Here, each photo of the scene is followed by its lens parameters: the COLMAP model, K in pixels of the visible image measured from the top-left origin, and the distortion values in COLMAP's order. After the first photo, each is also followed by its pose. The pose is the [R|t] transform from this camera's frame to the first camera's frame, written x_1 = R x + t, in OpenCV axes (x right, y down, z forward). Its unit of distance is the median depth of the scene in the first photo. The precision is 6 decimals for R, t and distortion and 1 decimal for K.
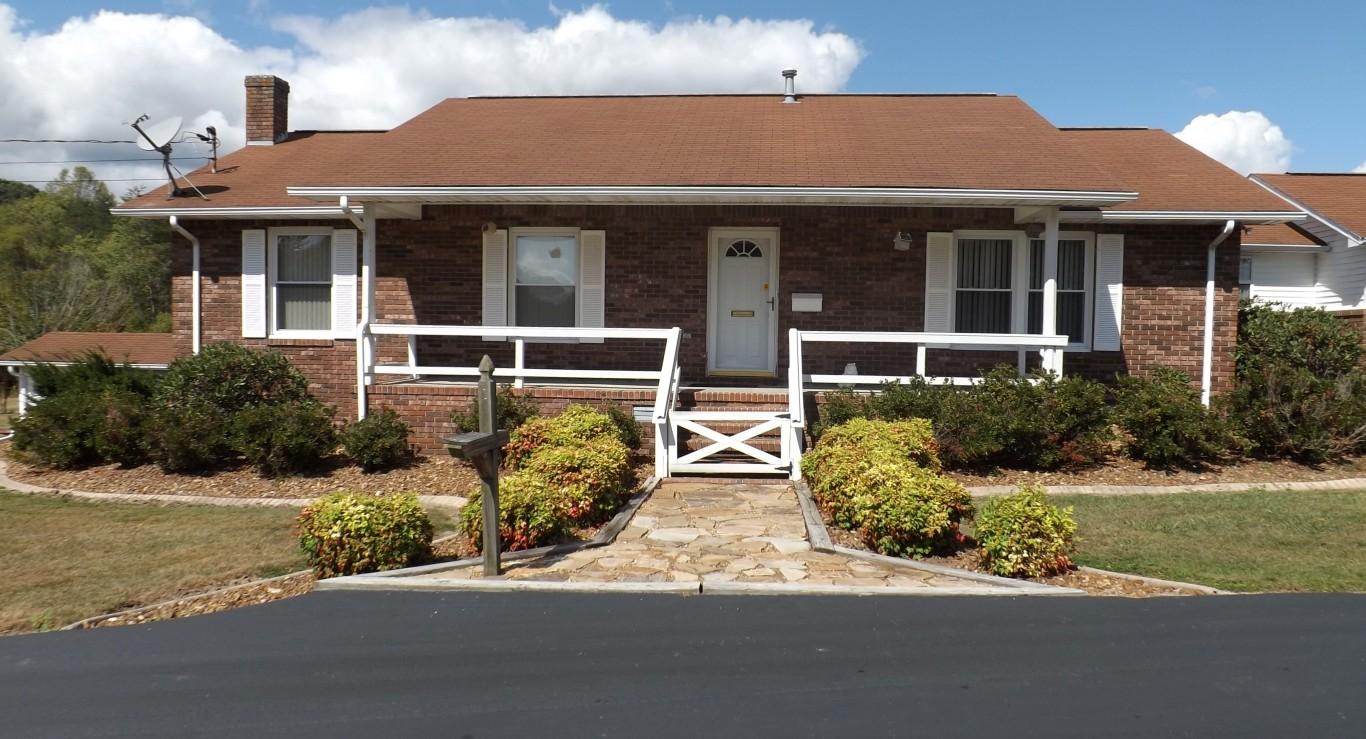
lens RADIAL K [[996.1, 0, 683.2], [0, 996.1, 383.6], [0, 0, 1]] dist [-0.036964, -0.004242]
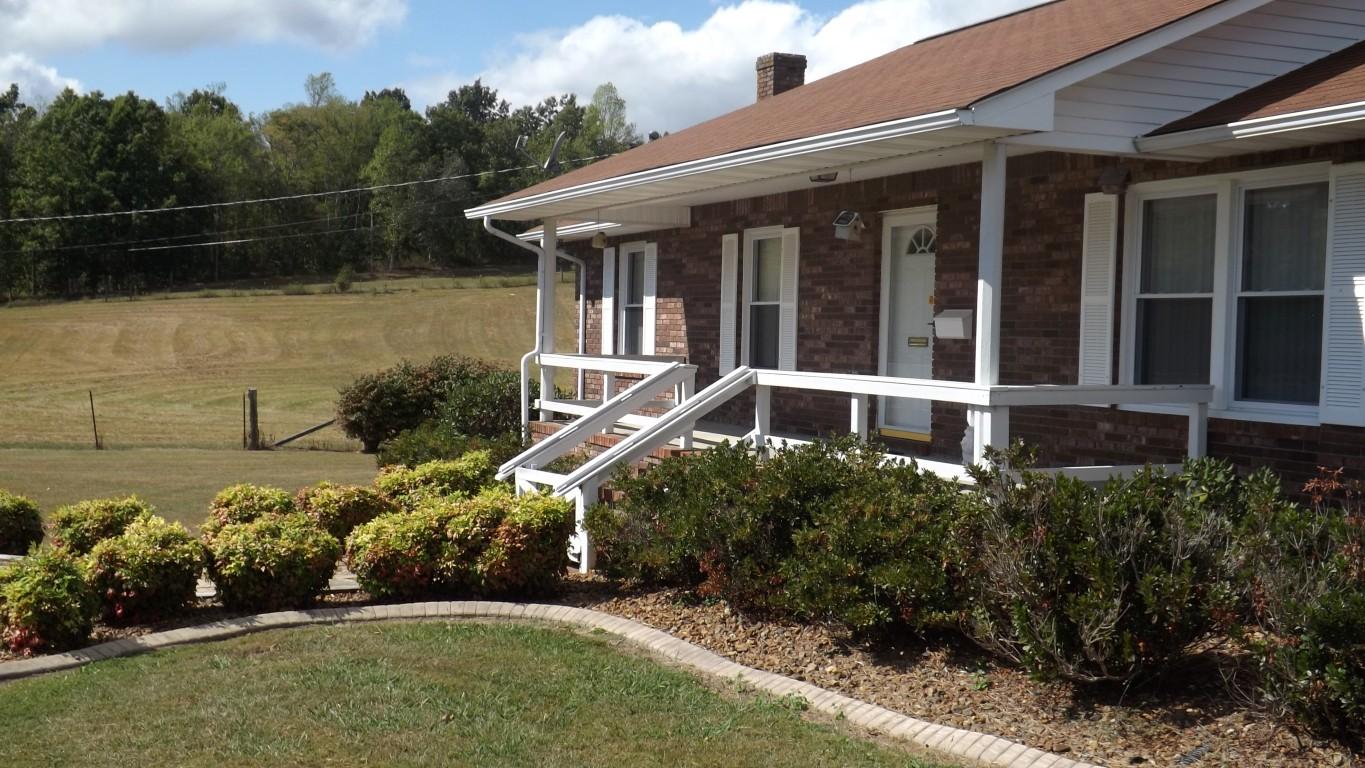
lens RADIAL K [[1513.4, 0, 699.9], [0, 1513.4, 406.3], [0, 0, 1]] dist [0.015200, -0.015767]
pose [[0.498456, 0.037619, -0.866099, 0.859054], [-0.053668, 0.998481, 0.012482, -0.033985], [0.865252, 0.040260, 0.499717, 0.397609]]
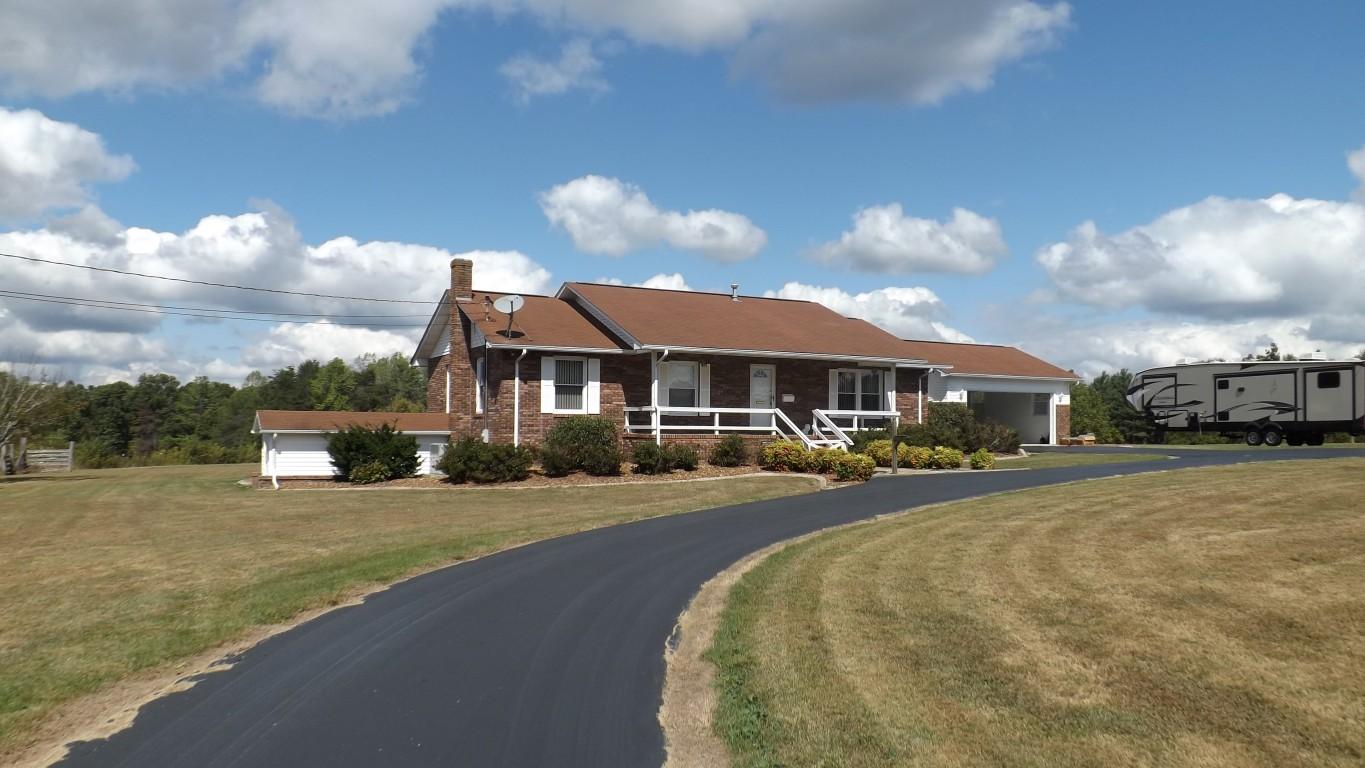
lens RADIAL K [[1009.3, 0, 686.1], [0, 1009.3, 420.2], [0, 0, 1]] dist [-0.023545, 0.002728]
pose [[0.837489, -0.002666, 0.546448, -1.335166], [0.030942, 0.998615, -0.042550, 0.060544], [-0.545577, 0.052543, 0.836412, -0.804498]]
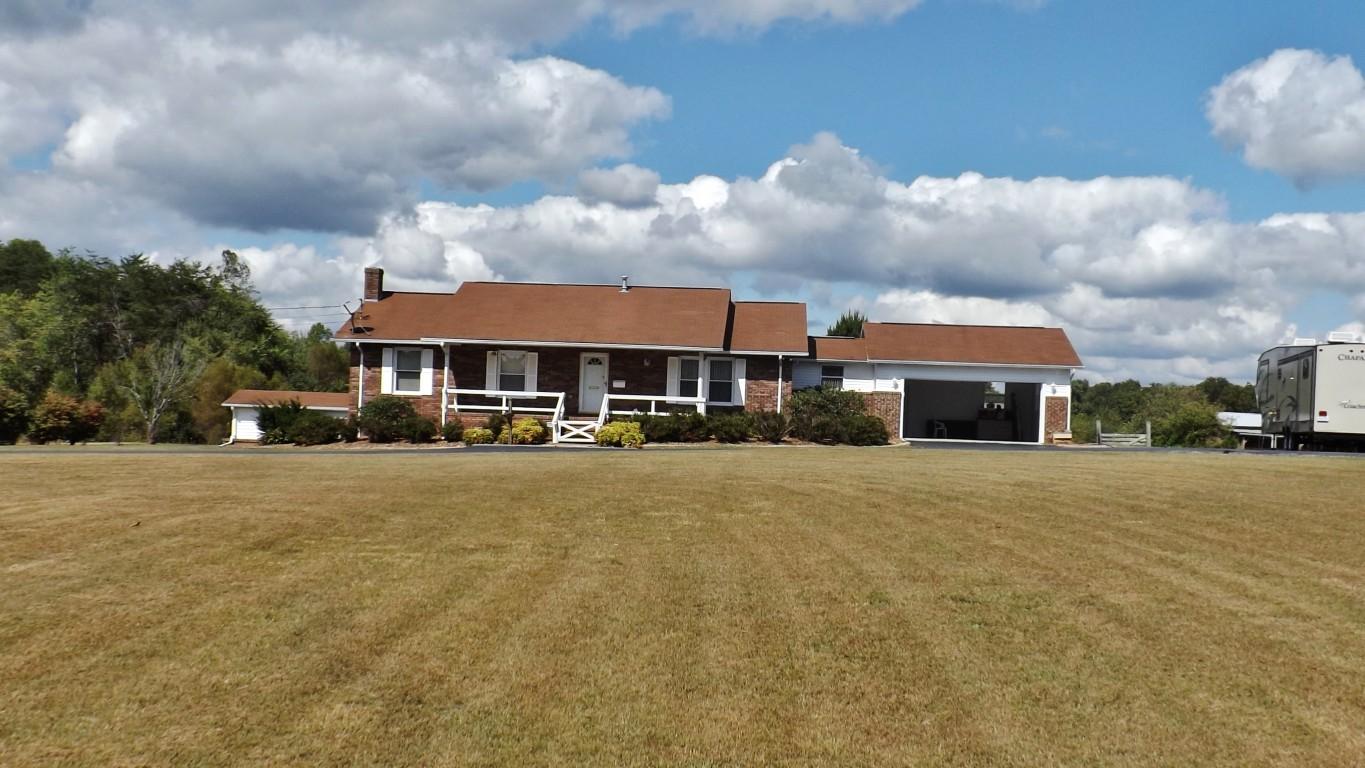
lens RADIAL K [[1455.3, 0, 667.1], [0, 1455.3, 386.4], [0, 0, 1]] dist [-0.051805, -0.001567]
pose [[0.999633, 0.020768, 0.017393, 0.179898], [-0.019501, 0.997352, -0.070065, 0.173254], [-0.018802, 0.069700, 0.997391, -2.575258]]
